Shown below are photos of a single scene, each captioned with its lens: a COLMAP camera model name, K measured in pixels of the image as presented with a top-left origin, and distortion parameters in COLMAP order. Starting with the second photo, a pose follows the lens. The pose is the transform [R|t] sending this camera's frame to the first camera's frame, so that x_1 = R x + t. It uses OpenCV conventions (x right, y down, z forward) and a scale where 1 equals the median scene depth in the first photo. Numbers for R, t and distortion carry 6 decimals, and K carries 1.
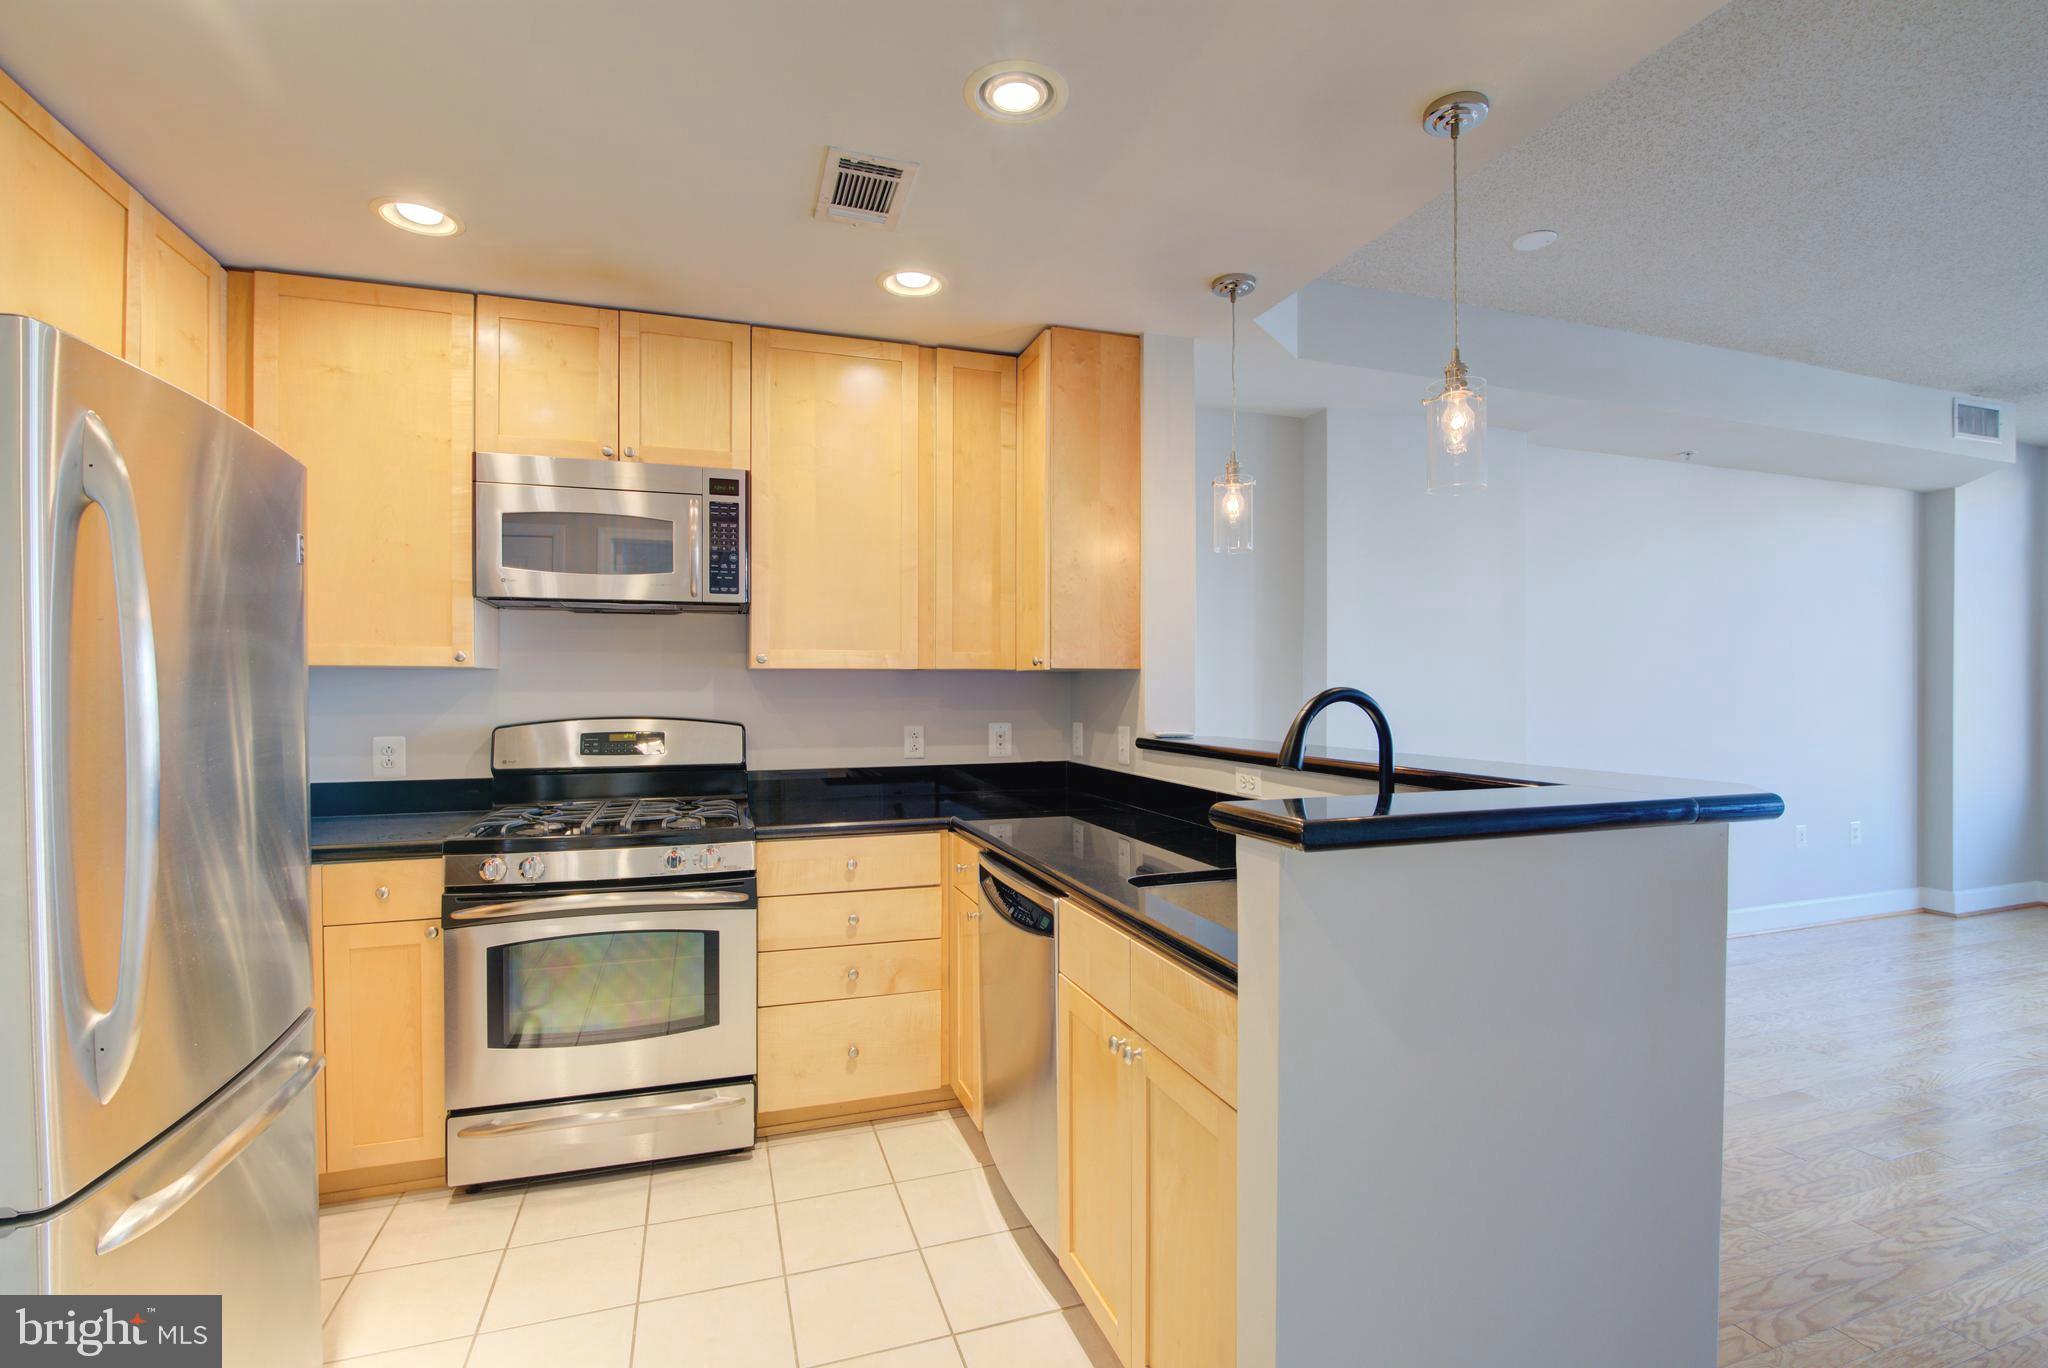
lens RADIAL K [[940.3, 0, 1028.9], [0, 940.3, 681.1], [0, 0, 1]] dist [-0.017428, 0.000035]
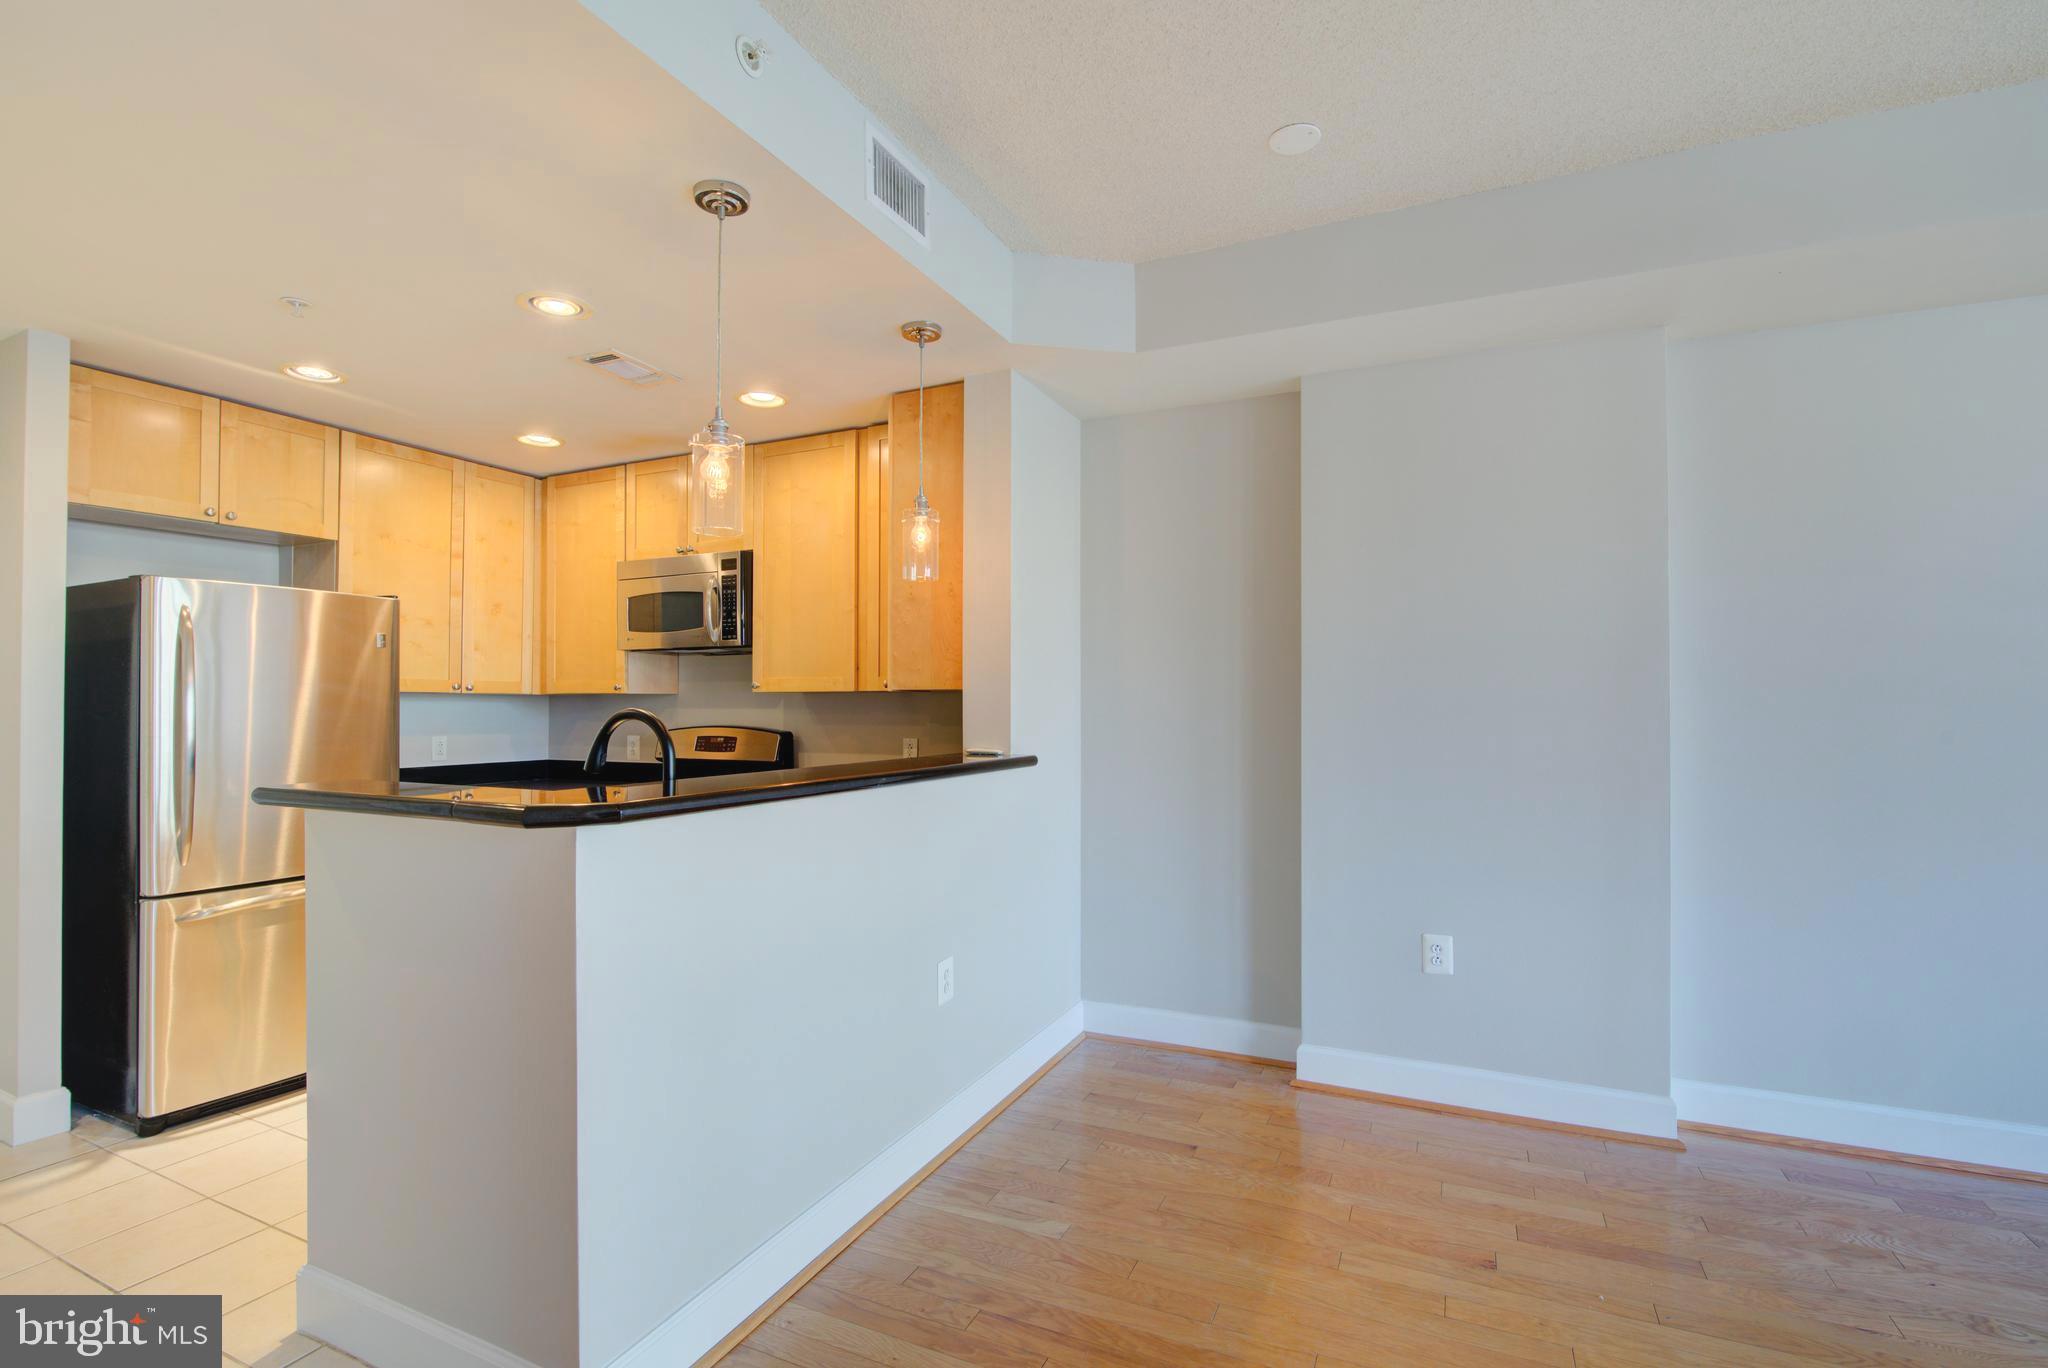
lens RADIAL K [[940.3, 0, 1027.6], [0, 940.3, 696.2], [0, 0, 1]] dist [-0.017428, 0.000035]
pose [[0.716404, -0.005326, -0.697666, 0.969690], [0.002838, 0.999985, -0.004719, -0.000477], [0.697680, 0.001400, 0.716408, 0.297701]]
